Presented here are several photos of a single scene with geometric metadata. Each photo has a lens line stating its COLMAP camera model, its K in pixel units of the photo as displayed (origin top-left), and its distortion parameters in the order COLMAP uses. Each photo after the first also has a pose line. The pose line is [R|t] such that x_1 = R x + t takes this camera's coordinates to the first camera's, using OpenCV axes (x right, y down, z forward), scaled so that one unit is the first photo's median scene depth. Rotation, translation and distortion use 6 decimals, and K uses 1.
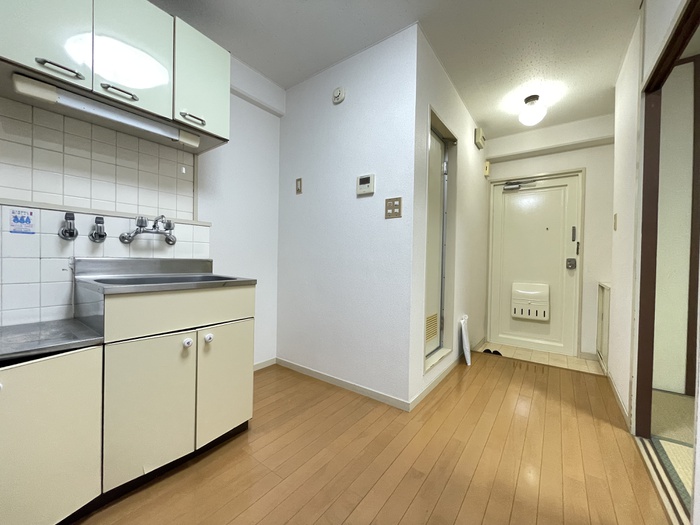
lens RADIAL K [[281.6, 0, 350.0], [0, 281.6, 262.5], [0, 0, 1]] dist [-0.000778, 0.000113]
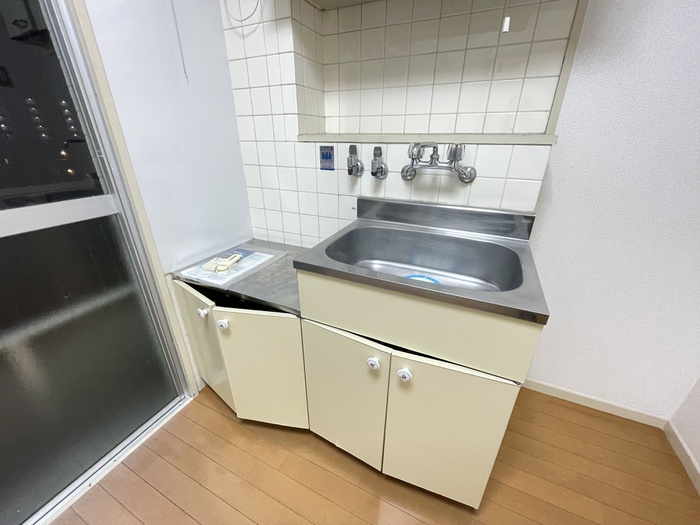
lens RADIAL K [[281.6, 0, 350.0], [0, 281.6, 262.5], [0, 0, 1]] dist [-0.000778, 0.000113]
pose [[0.191691, 0.383121, -0.903589, -0.070439], [-0.011795, 0.921495, 0.388211, -0.155121], [0.981384, -0.063759, 0.181161, 0.701260]]
